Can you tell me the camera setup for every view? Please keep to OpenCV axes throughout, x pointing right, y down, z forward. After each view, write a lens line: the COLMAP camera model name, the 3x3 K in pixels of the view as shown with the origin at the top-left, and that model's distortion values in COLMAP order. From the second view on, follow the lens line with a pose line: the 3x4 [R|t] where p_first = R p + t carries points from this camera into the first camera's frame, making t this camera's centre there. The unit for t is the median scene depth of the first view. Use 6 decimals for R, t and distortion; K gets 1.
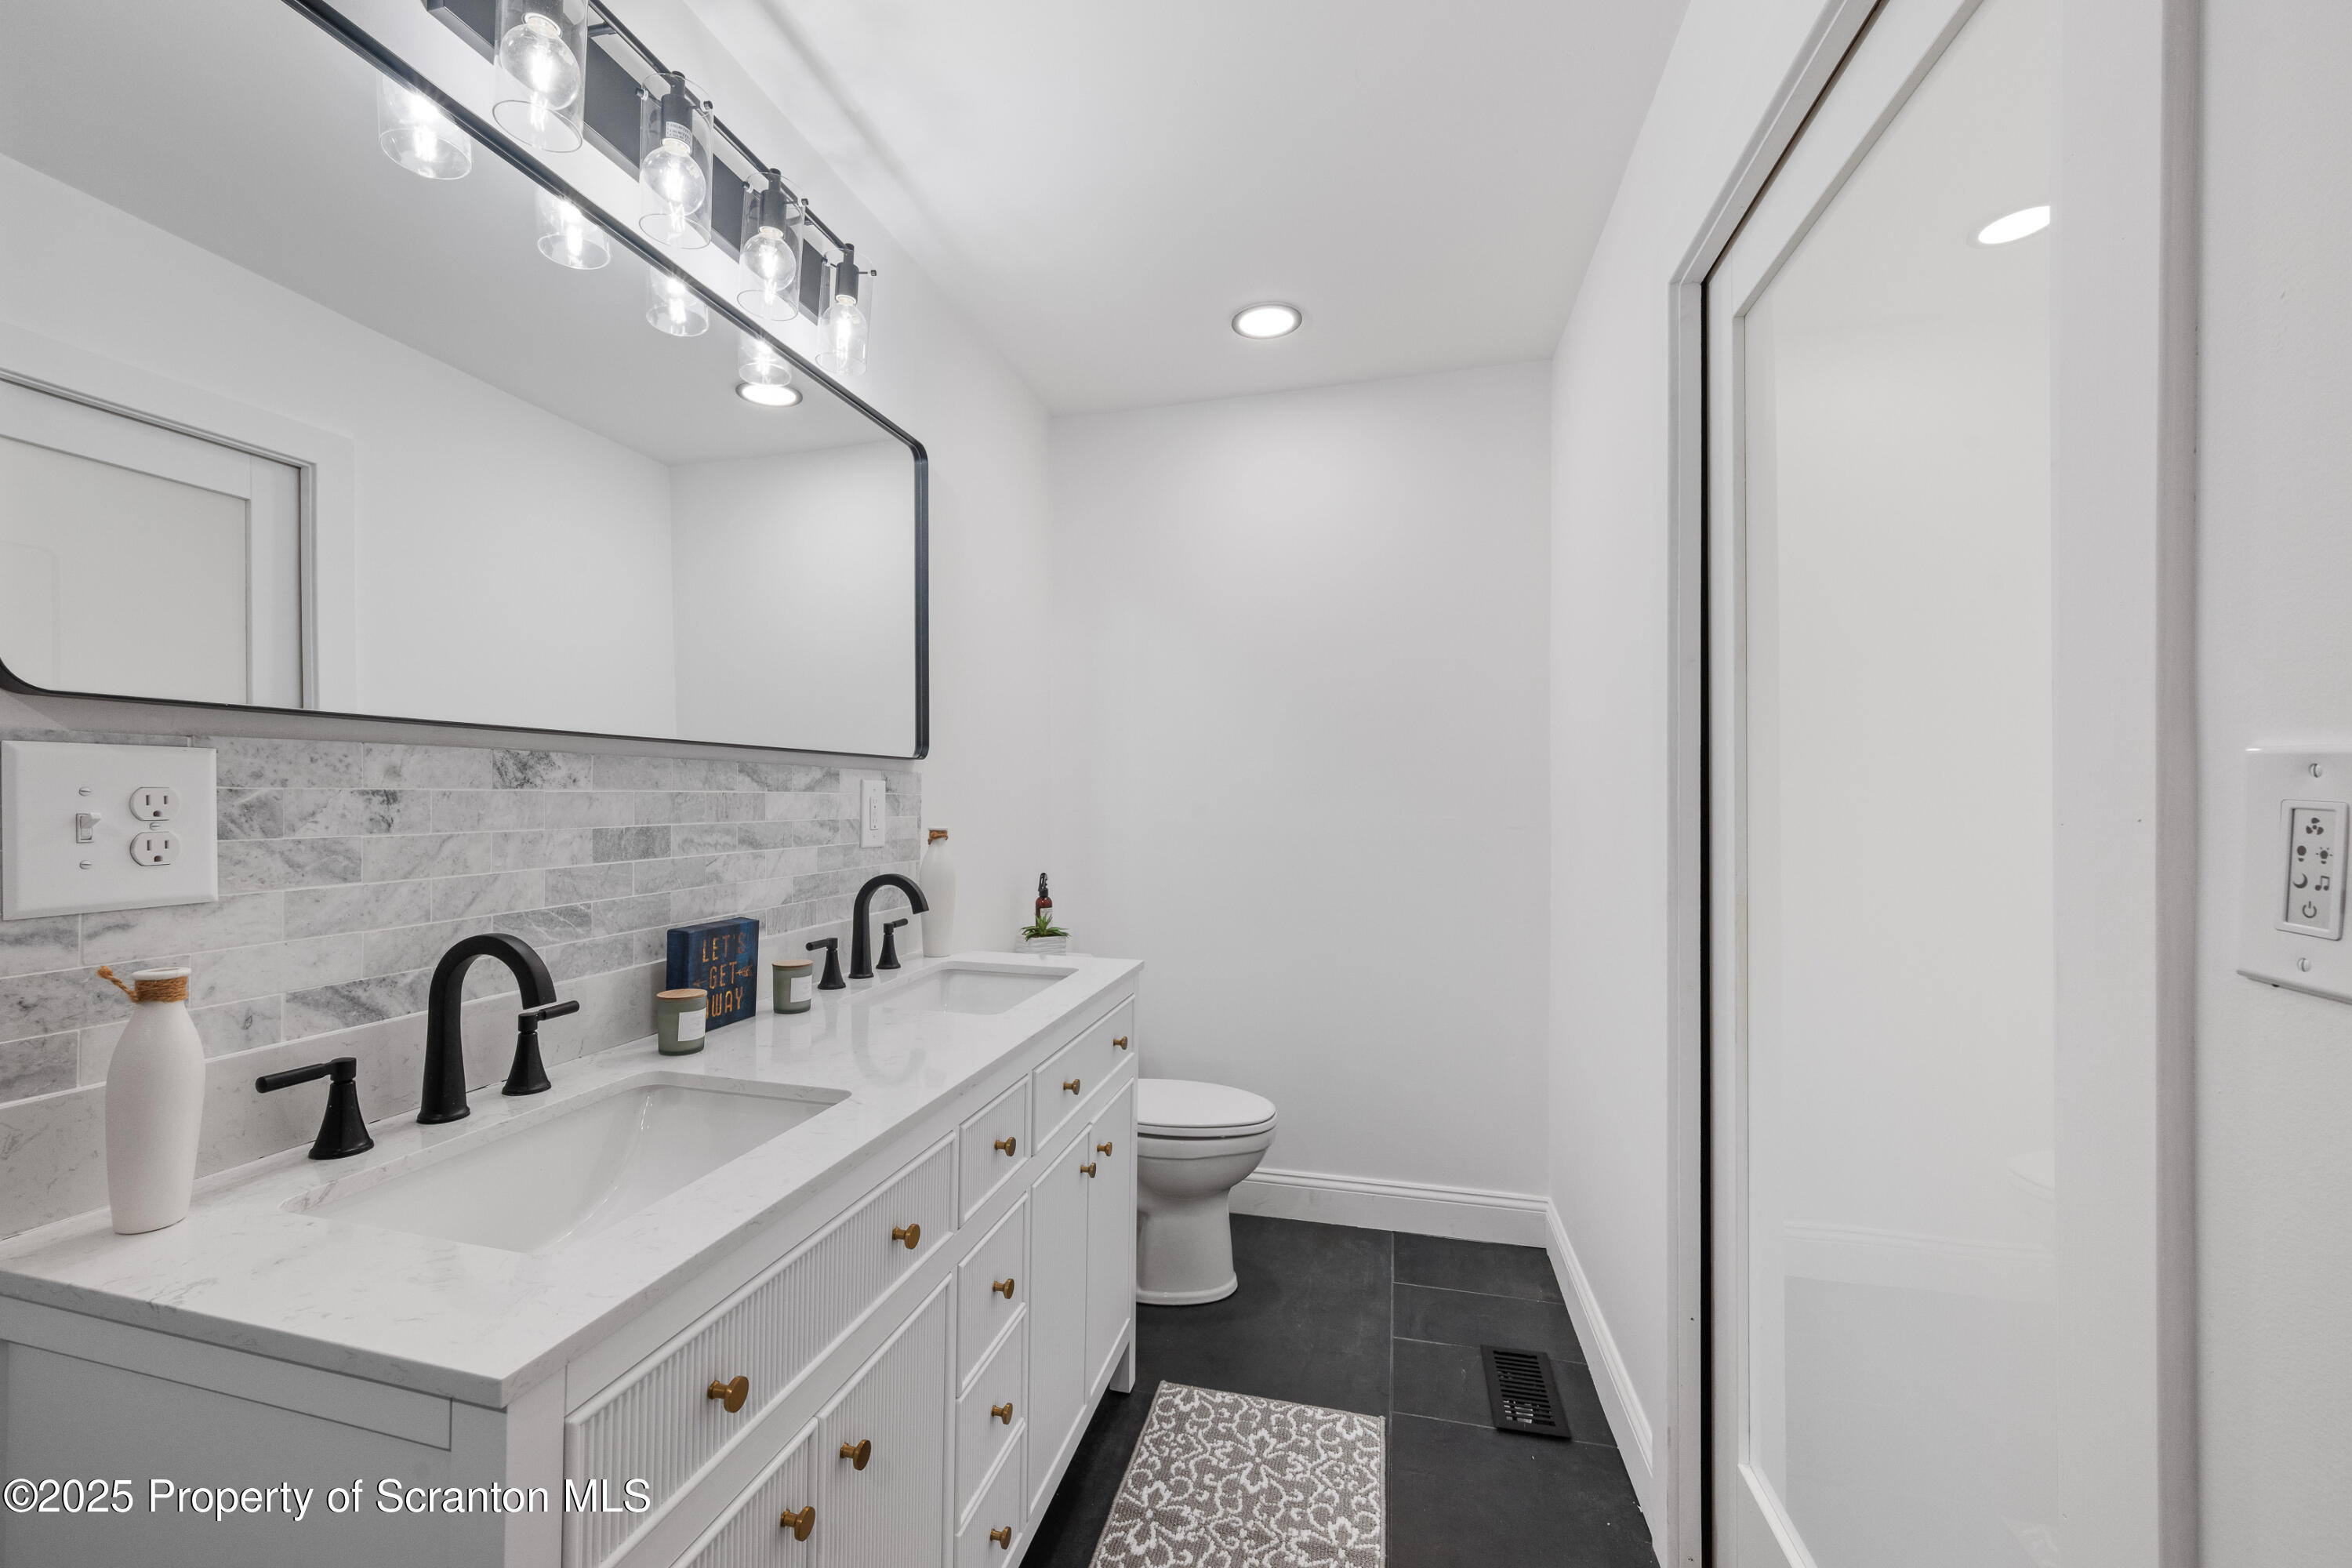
lens RADIAL K [[948.2, 0, 1167.1], [0, 948.2, 778.5], [0, 0, 1]] dist [-0.002023, -0.000397]
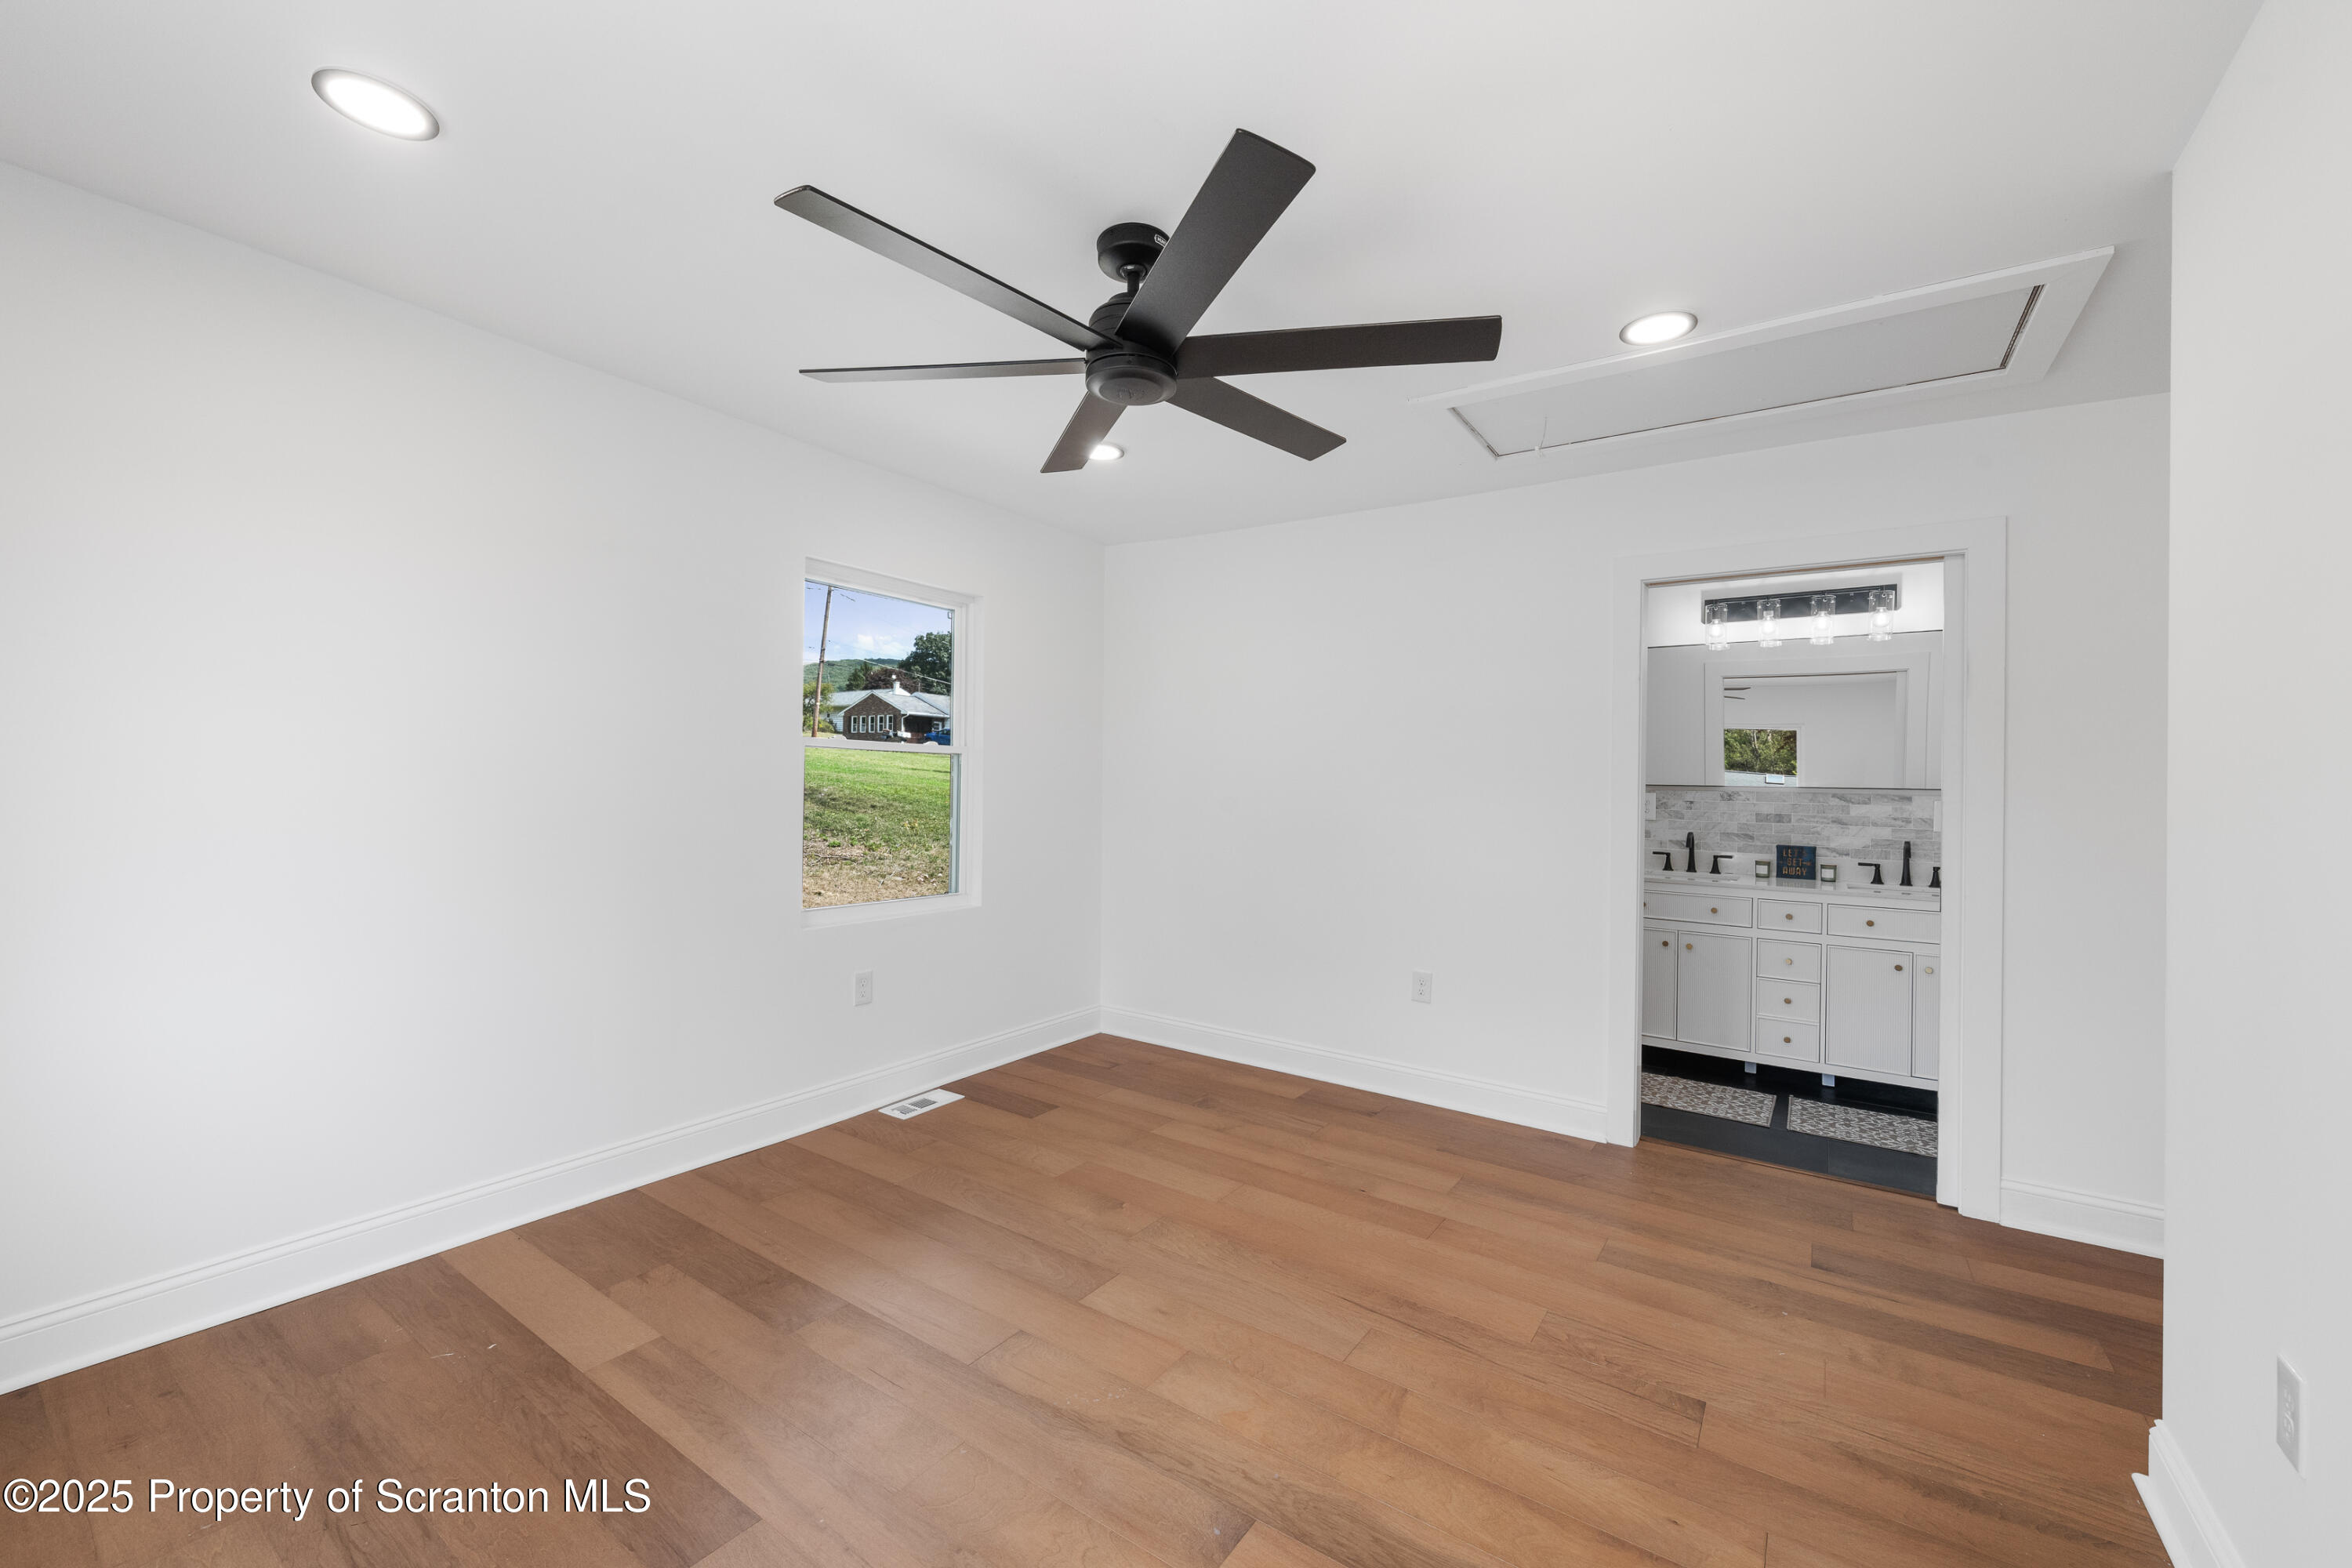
lens RADIAL K [[948.2, 0, 1155.9], [0, 948.2, 787.9], [0, 0, 1]] dist [-0.002023, -0.000397]
pose [[-0.317704, -0.002083, -0.948188, 3.594367], [-0.002228, 0.999996, -0.001450, -0.032454], [0.948187, 0.001652, -0.317707, -0.017993]]
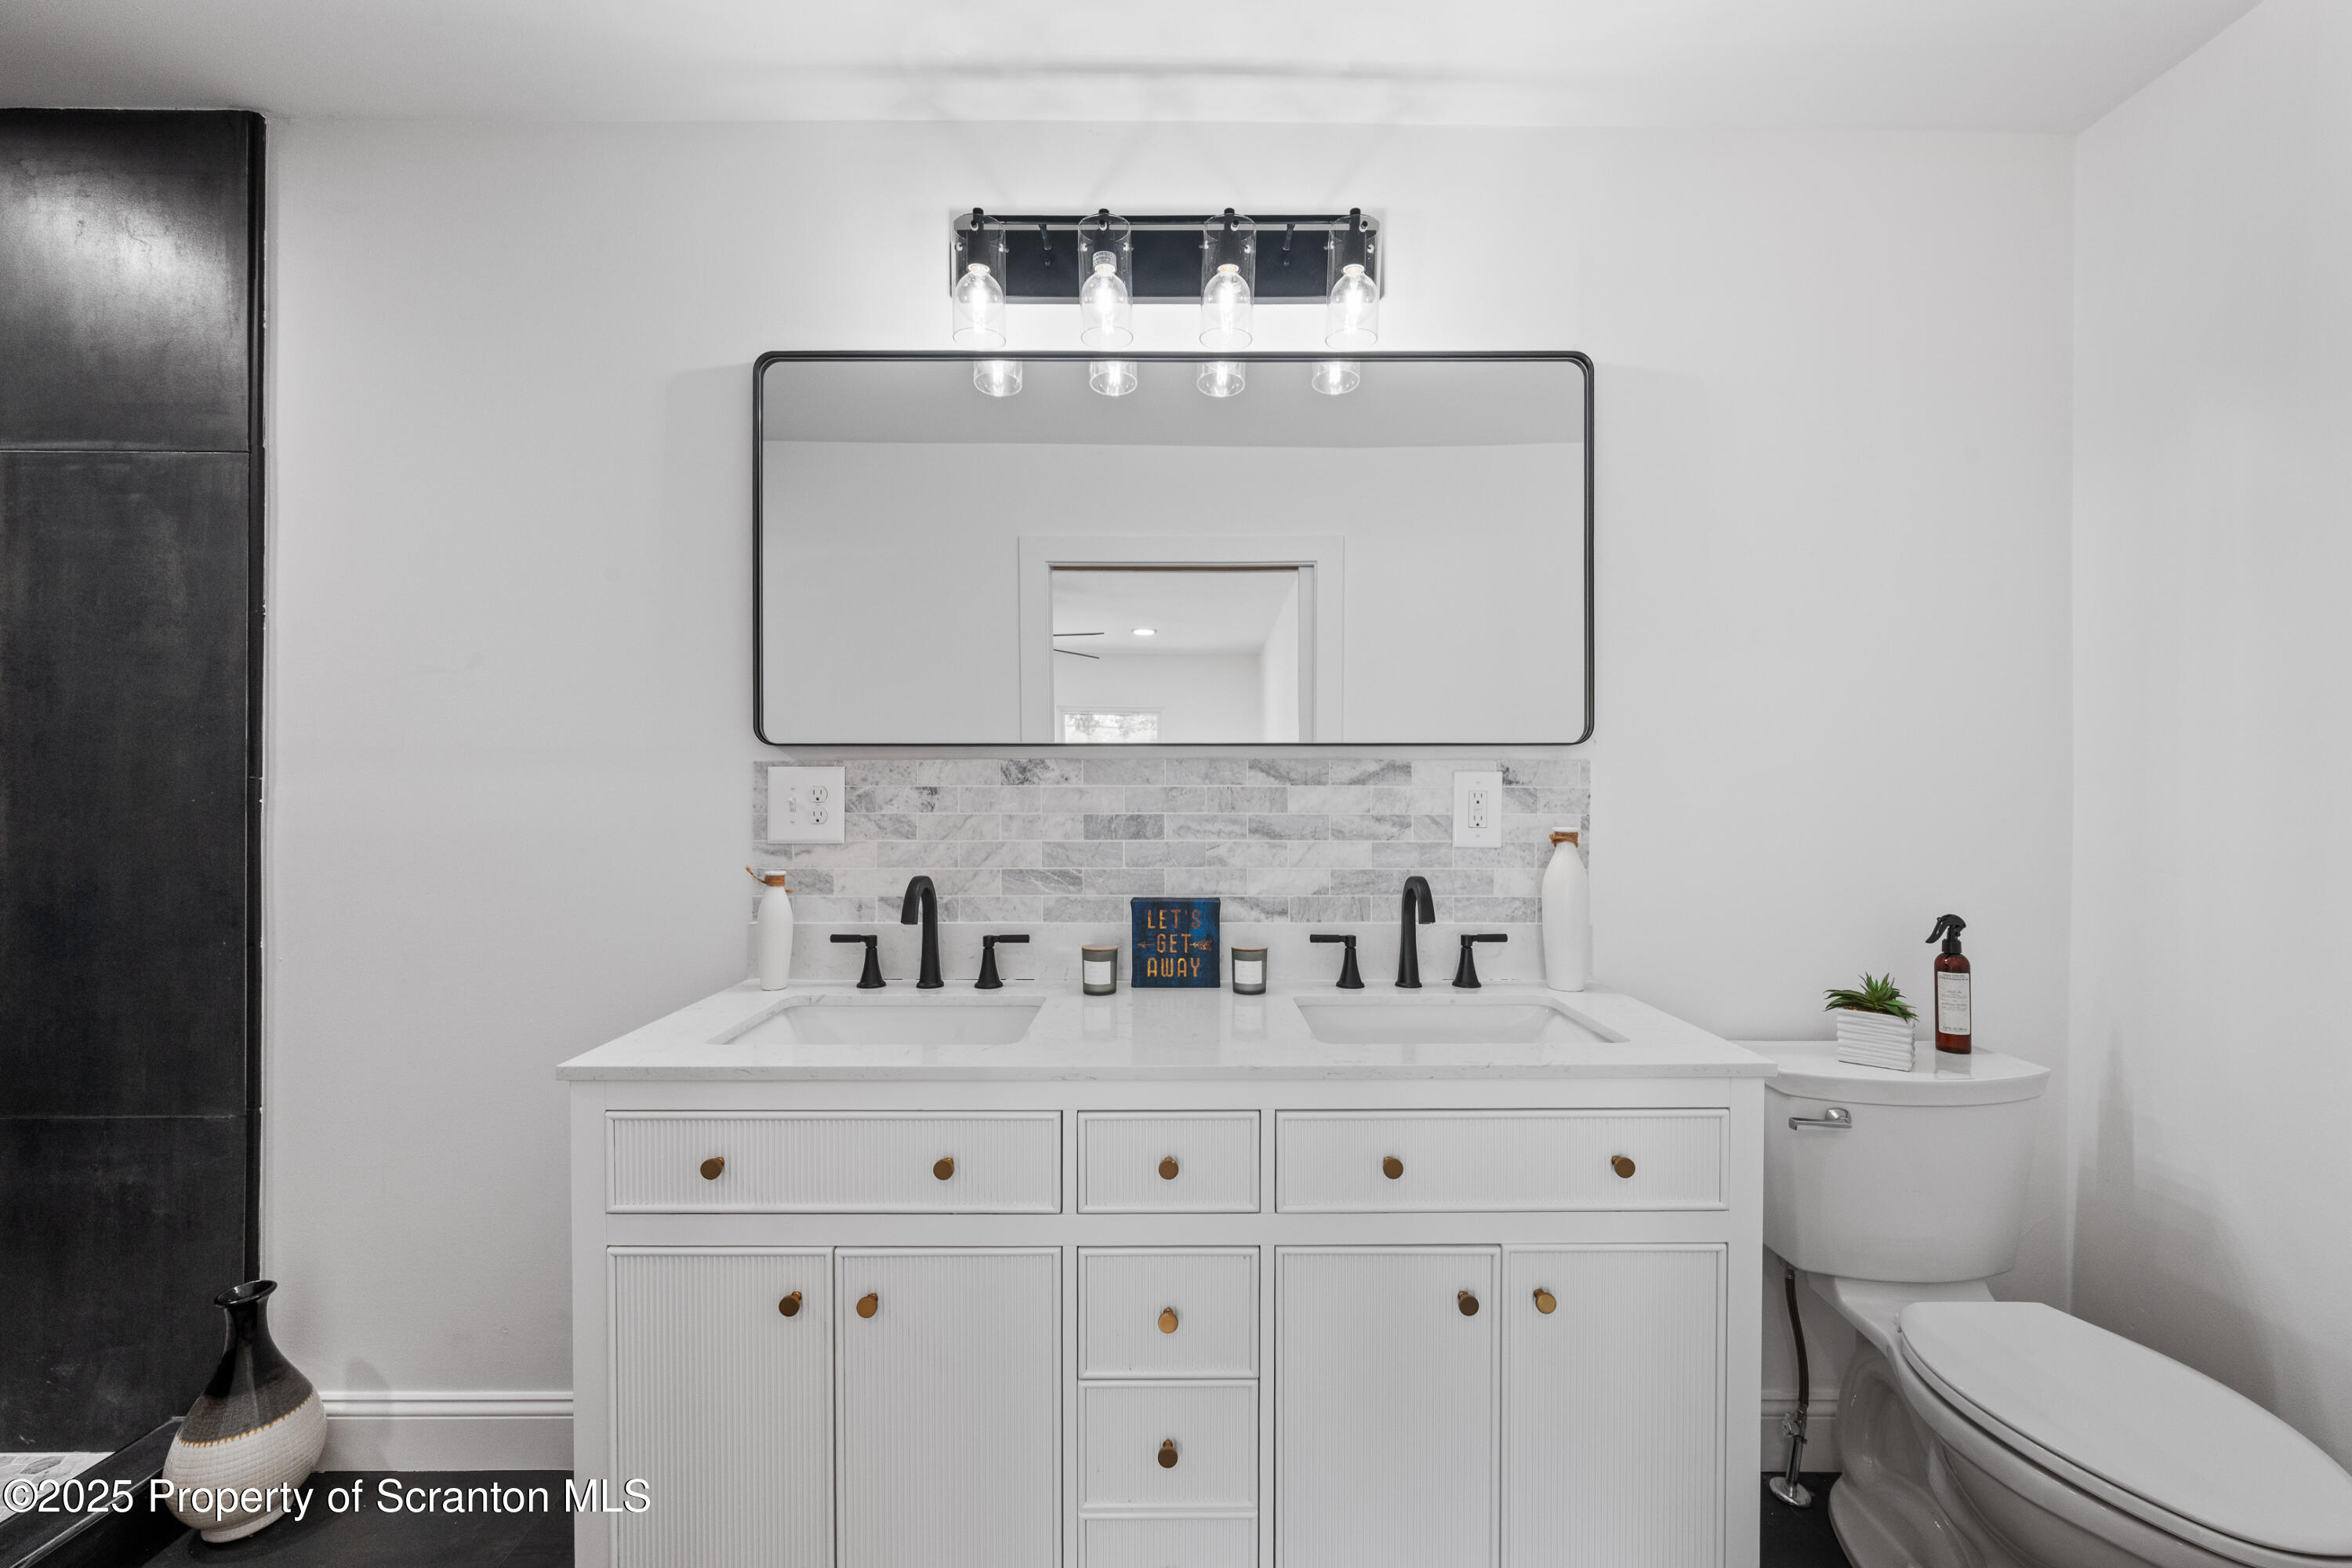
lens RADIAL K [[948.2, 0, 1171.7], [0, 948.2, 785.0], [0, 0, 1]] dist [-0.002023, -0.000397]
pose [[0.249598, -0.007791, -0.968318, 0.744712], [0.019362, 0.999808, -0.003054, 0.018052], [0.968156, -0.017986, 0.249701, 0.798182]]
